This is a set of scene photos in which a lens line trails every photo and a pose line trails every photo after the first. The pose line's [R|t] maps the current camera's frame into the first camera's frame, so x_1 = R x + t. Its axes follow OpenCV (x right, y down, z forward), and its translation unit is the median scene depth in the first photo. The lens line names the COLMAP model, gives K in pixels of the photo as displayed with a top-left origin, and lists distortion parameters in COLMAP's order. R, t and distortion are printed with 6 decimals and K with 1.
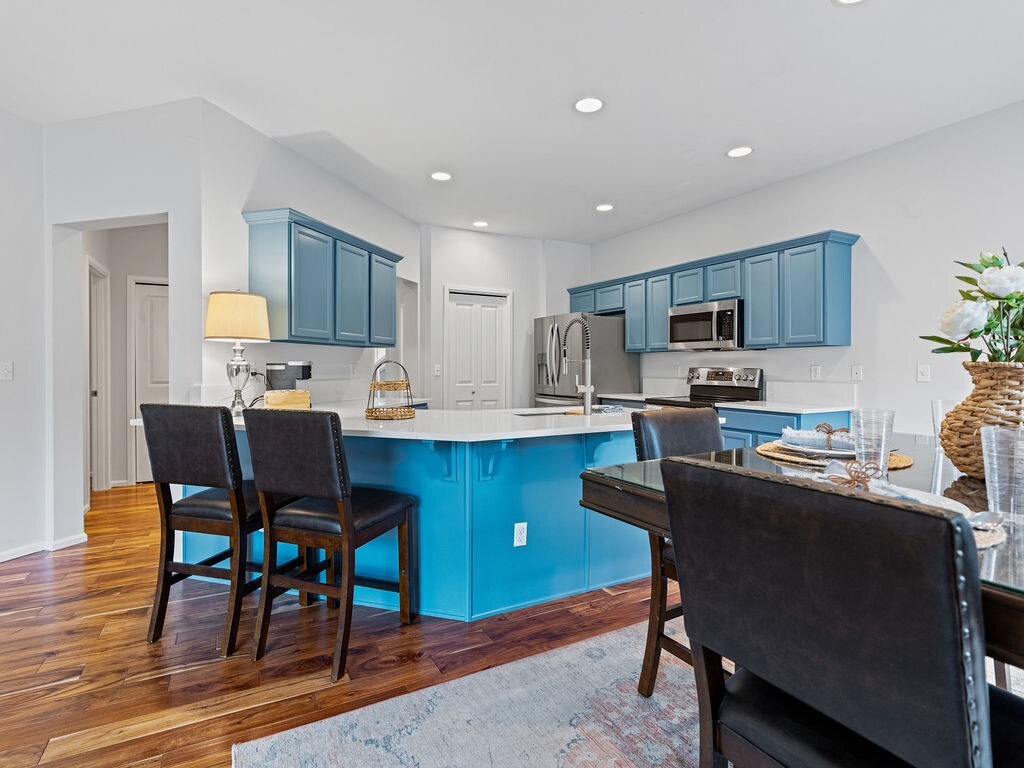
lens RADIAL K [[524.5, 0, 510.3], [0, 524.5, 372.0], [0, 0, 1]] dist [-0.009812, 0.004667]
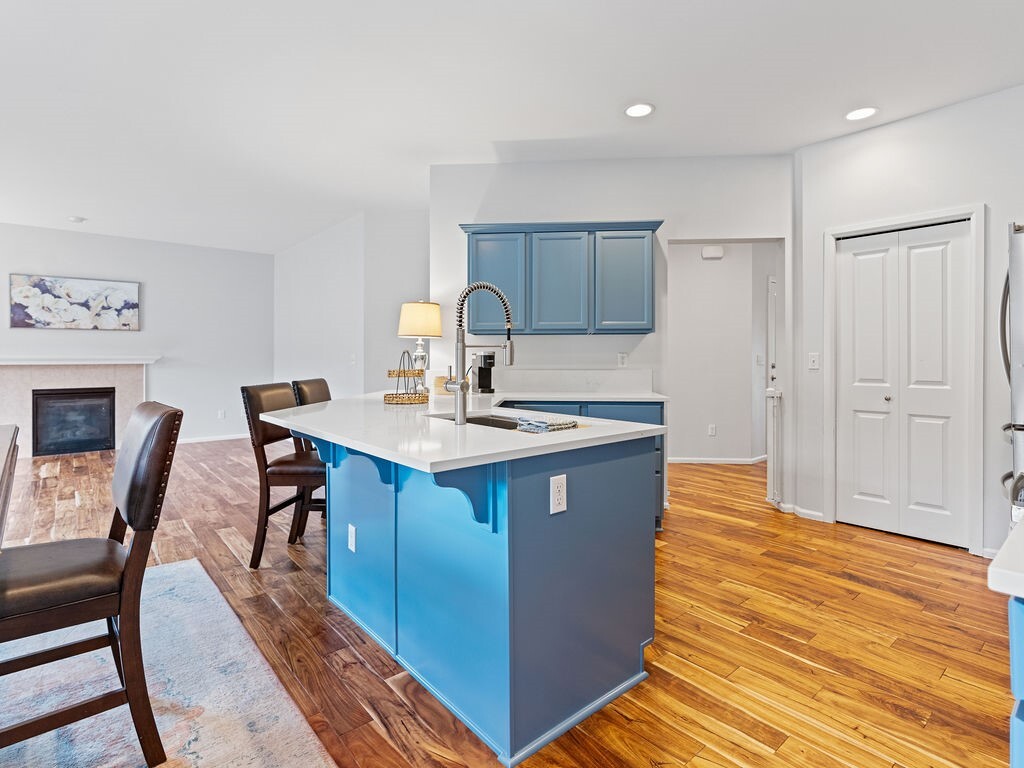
lens RADIAL K [[524.5, 0, 512.0], [0, 524.5, 360.0], [0, 0, 1]] dist [-0.009812, 0.004667]
pose [[0.199459, 0.001116, -0.979906, 0.704742], [-0.007212, 0.999974, -0.000330, -0.002138], [0.979880, 0.007133, 0.199462, 0.790398]]
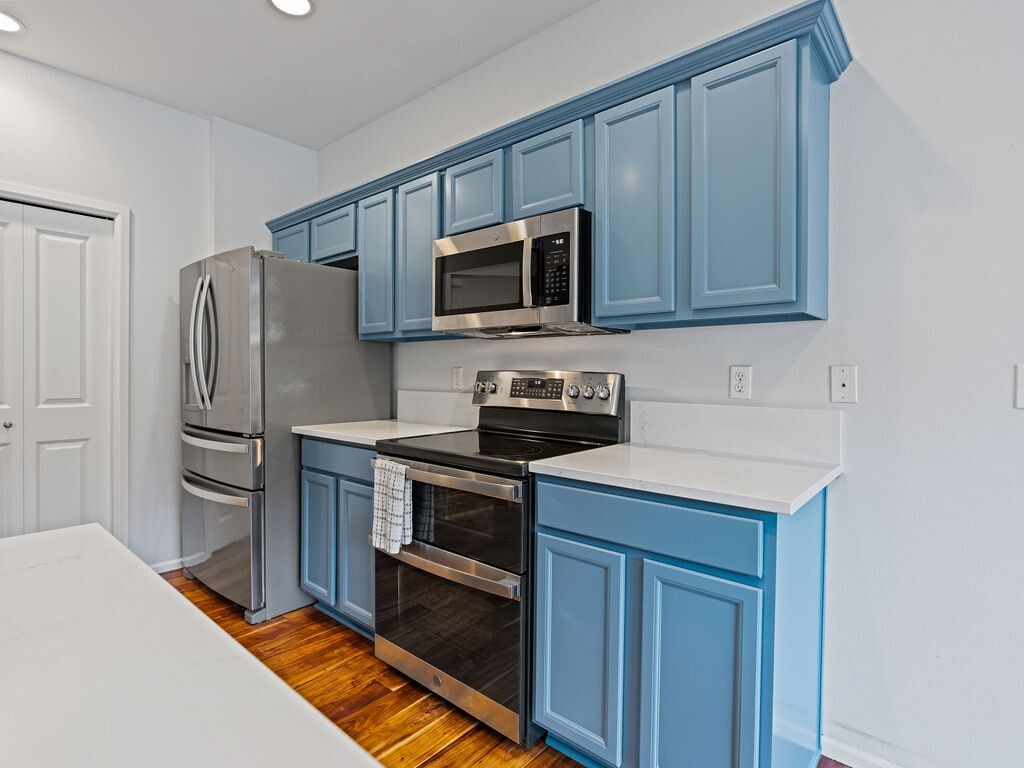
lens RADIAL K [[524.5, 0, 513.1], [0, 524.5, 374.8], [0, 0, 1]] dist [-0.009812, 0.004667]
pose [[0.938035, 0.002534, 0.346531, 0.290051], [-0.001849, 0.999996, -0.002307, -0.004796], [-0.346535, 0.001523, 0.938036, 0.755346]]
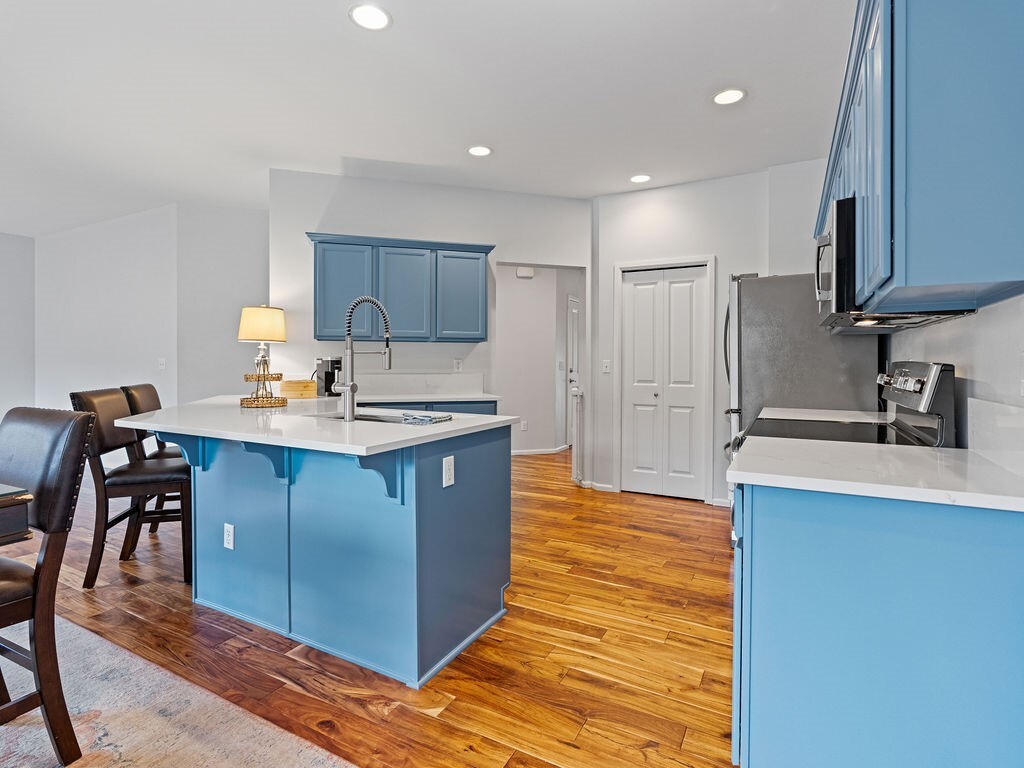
lens RADIAL K [[524.5, 0, 507.5], [0, 524.5, 367.6], [0, 0, 1]] dist [-0.009812, 0.004667]
pose [[0.537507, 0.006052, -0.843237, 0.786967], [-0.009457, 0.999955, 0.001148, -0.000687], [0.843206, 0.007358, 0.537540, 0.663116]]
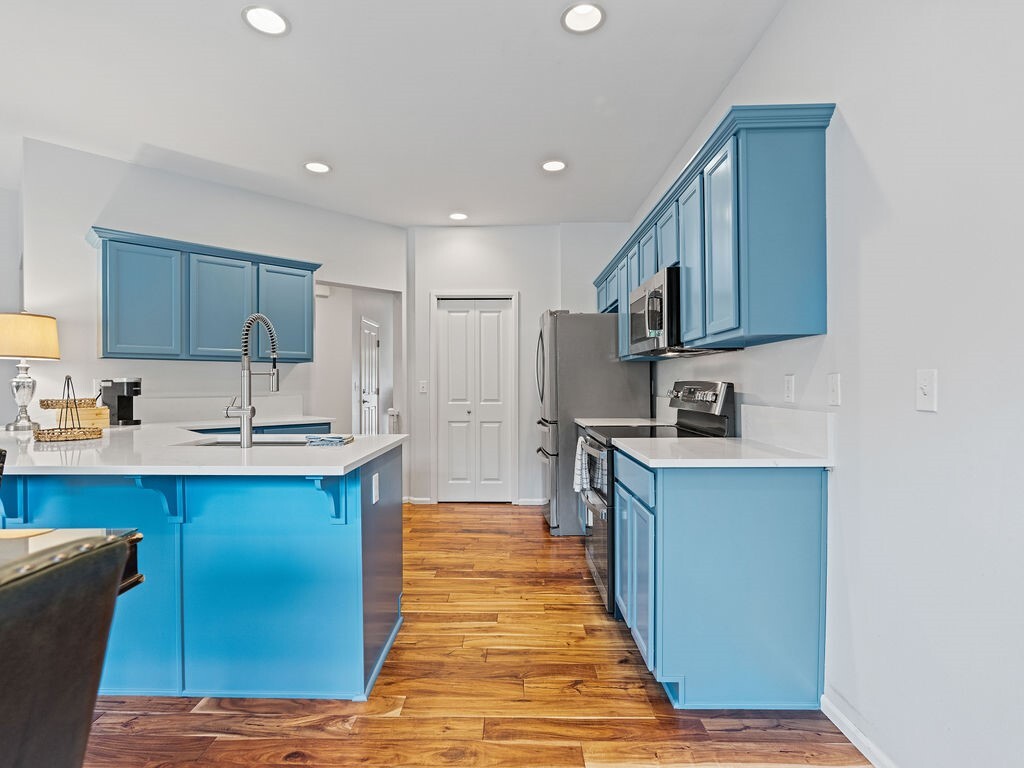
lens RADIAL K [[524.5, 0, 505.0], [0, 524.5, 384.0], [0, 0, 1]] dist [-0.009812, 0.004667]
pose [[0.867556, -0.005111, -0.497313, 0.692423], [0.000827, 0.999961, -0.008835, 0.000790], [0.497338, 0.007253, 0.867526, 0.468319]]
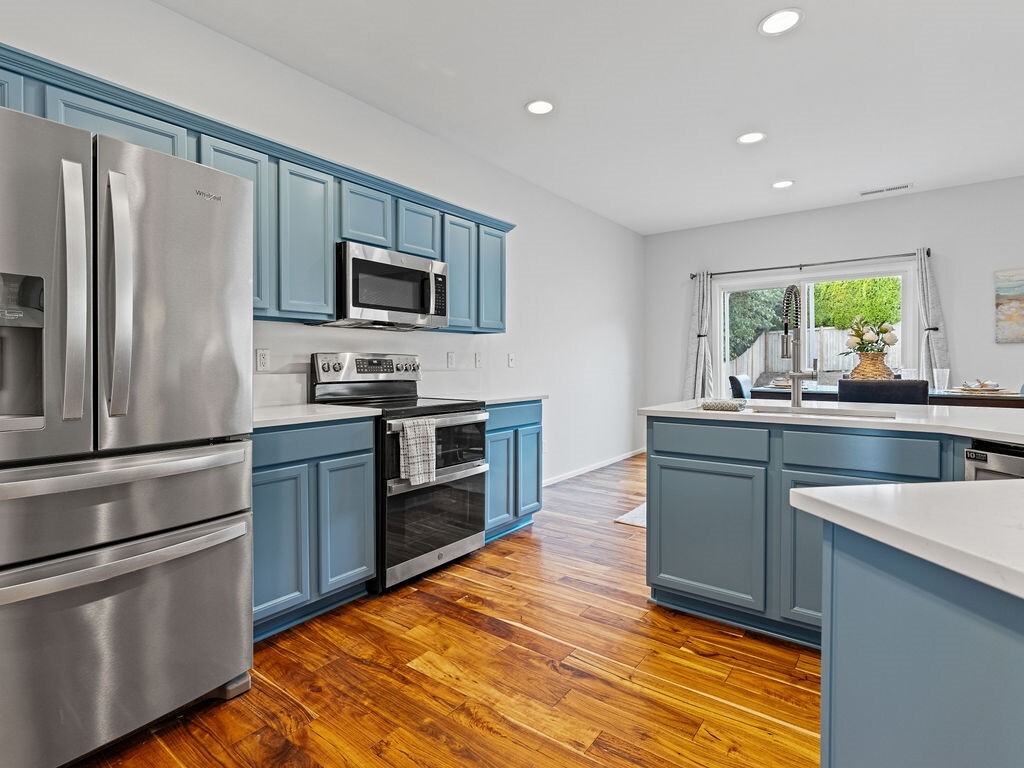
lens RADIAL K [[524.5, 0, 508.9], [0, 524.5, 365.3], [0, 0, 1]] dist [-0.009812, 0.004667]
pose [[-0.406206, -0.004256, 0.913772, -0.362130], [0.010606, 0.999900, 0.009372, 0.002911], [-0.913720, 0.013498, -0.406120, 1.490109]]
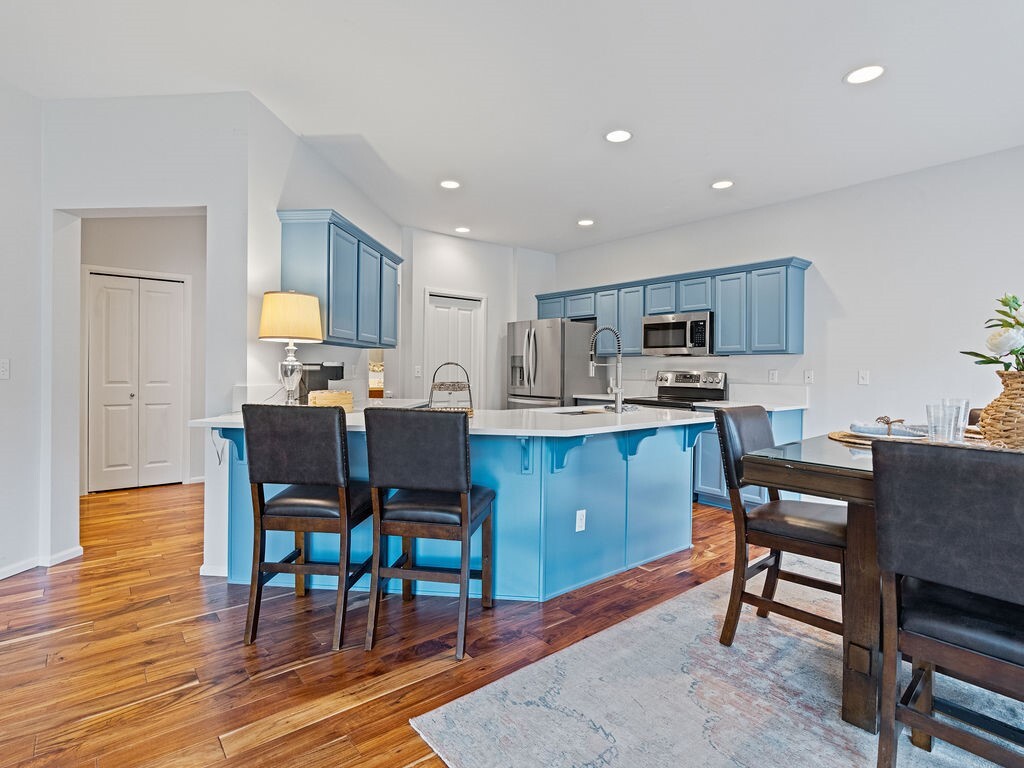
lens RADIAL K [[524.5, 0, 513.6], [0, 524.5, 371.2], [0, 0, 1]] dist [-0.009812, 0.004667]
pose [[0.981802, 0.008483, 0.189718, -0.241709], [-0.007772, 0.999960, -0.004490, -0.000691], [-0.189749, 0.002934, 0.981828, -0.046622]]
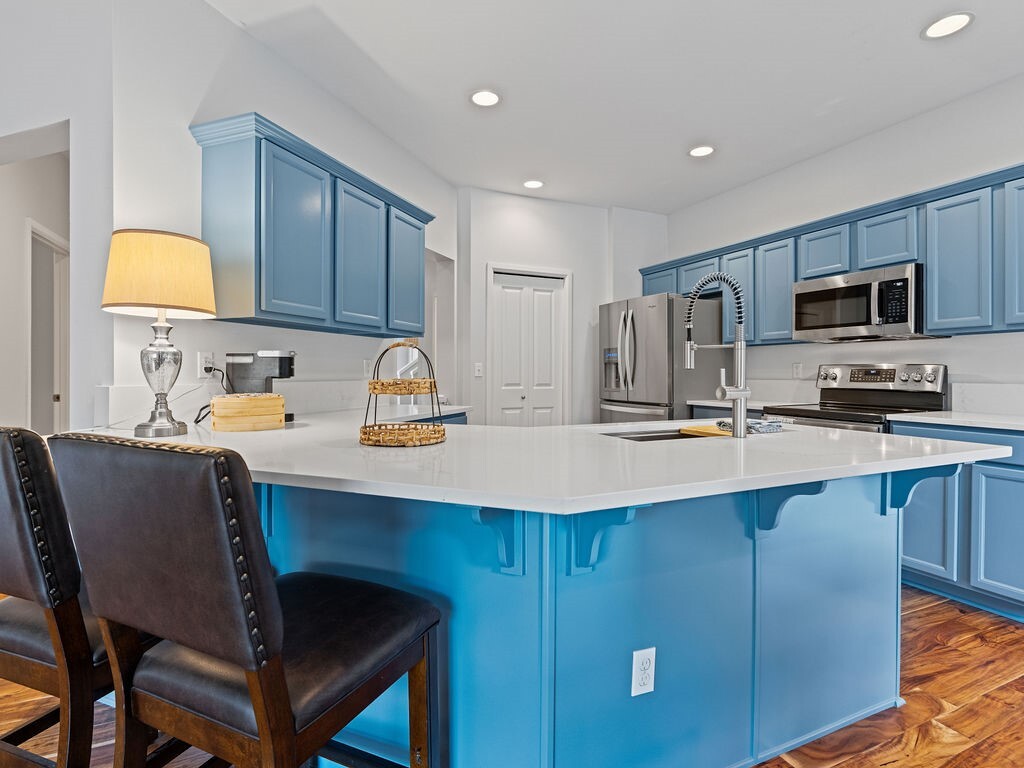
lens RADIAL K [[524.5, 0, 511.5], [0, 524.5, 373.4], [0, 0, 1]] dist [-0.009812, 0.004667]
pose [[0.997543, -0.000272, -0.070054, -0.054366], [-0.000169, 0.999980, -0.006293, 0.011946], [0.070054, 0.006290, 0.997523, 0.340871]]
